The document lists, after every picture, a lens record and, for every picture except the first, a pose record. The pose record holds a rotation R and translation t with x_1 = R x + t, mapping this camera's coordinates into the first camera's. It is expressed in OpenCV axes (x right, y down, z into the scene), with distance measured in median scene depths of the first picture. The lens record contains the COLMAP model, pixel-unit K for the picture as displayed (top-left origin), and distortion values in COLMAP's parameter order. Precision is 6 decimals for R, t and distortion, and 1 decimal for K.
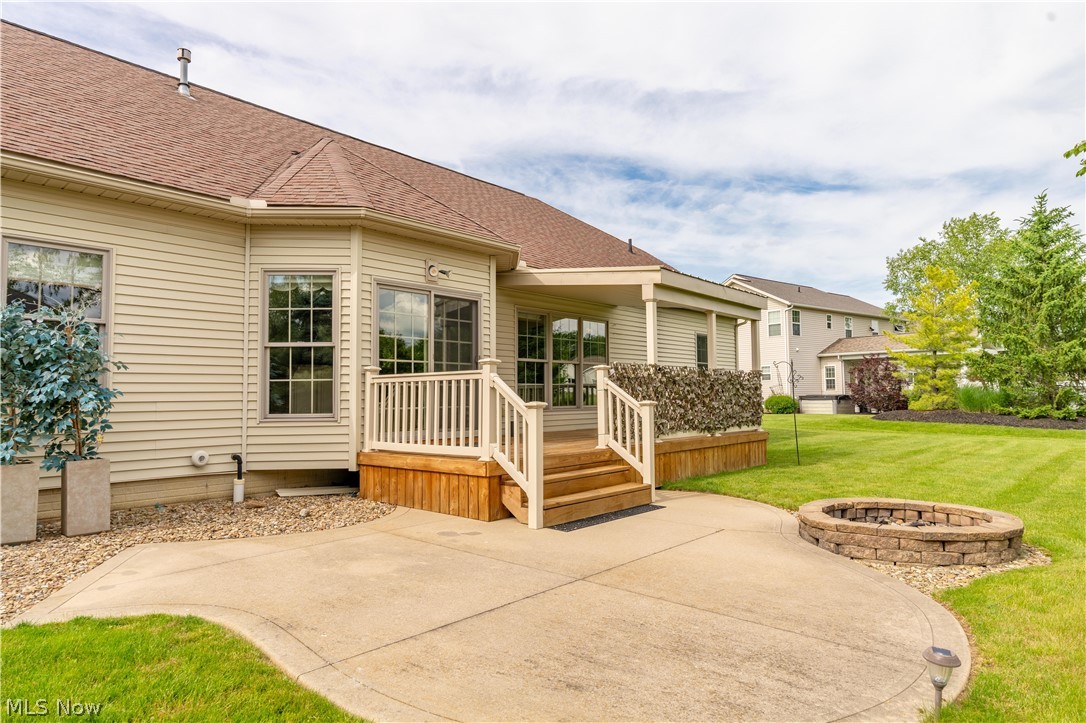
lens RADIAL K [[672.6, 0, 547.8], [0, 672.6, 371.3], [0, 0, 1]] dist [-0.017666, 0.001836]
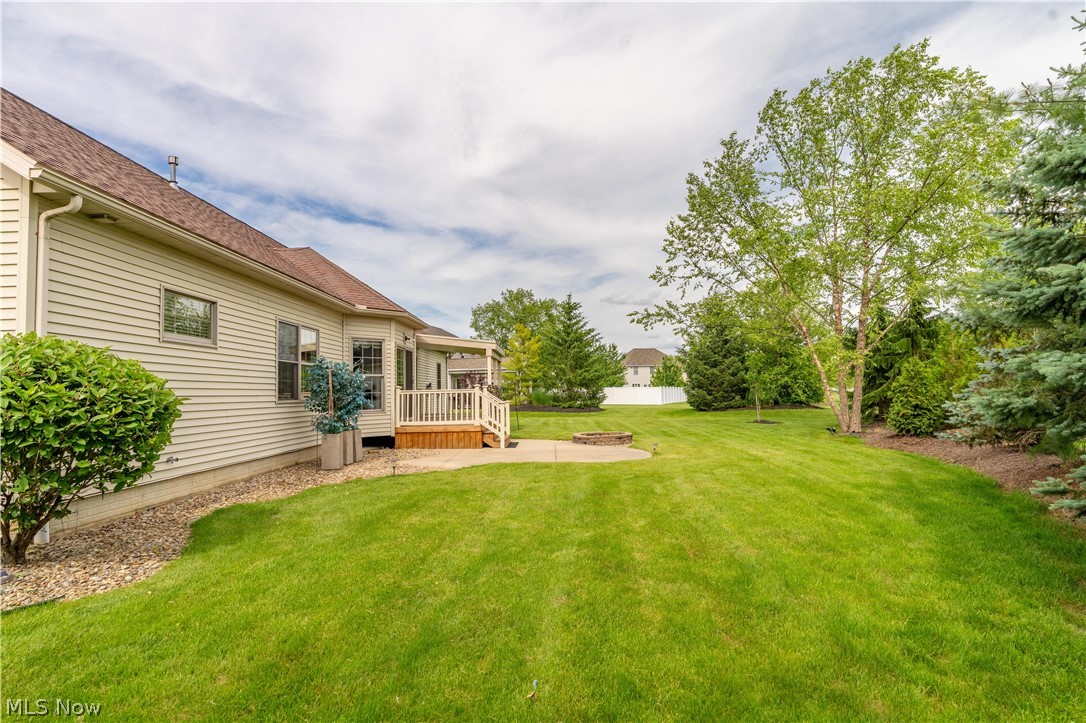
lens RADIAL K [[590.9, 0, 543.1], [0, 590.9, 367.9], [0, 0, 1]] dist [0.014304, -0.000441]
pose [[0.759407, 0.024089, 0.650170, -0.300851], [-0.017483, 0.999709, -0.016618, -0.011205], [-0.650381, 0.001253, 0.759607, -0.186645]]
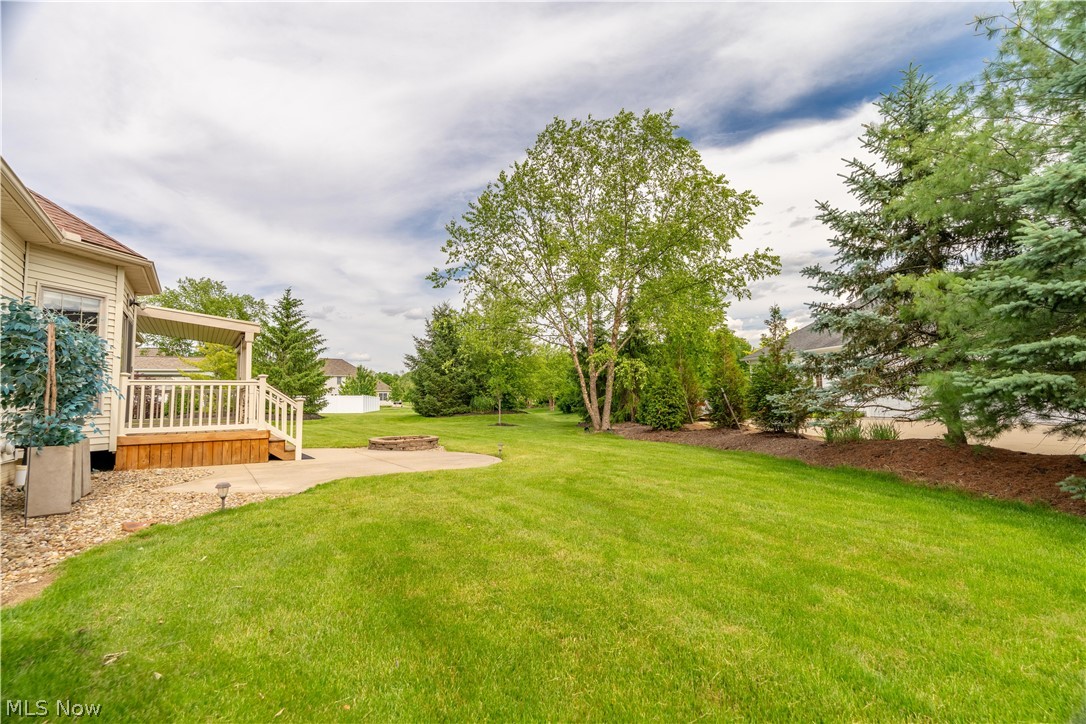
lens RADIAL K [[533.6, 0, 539.1], [0, 533.6, 354.4], [0, 0, 1]] dist [-0.001565, 0.001107]
pose [[0.271885, 0.089280, 0.958179, -0.286632], [-0.029094, 0.995995, -0.084548, 0.006167], [-0.961890, -0.004890, 0.273394, -0.024743]]
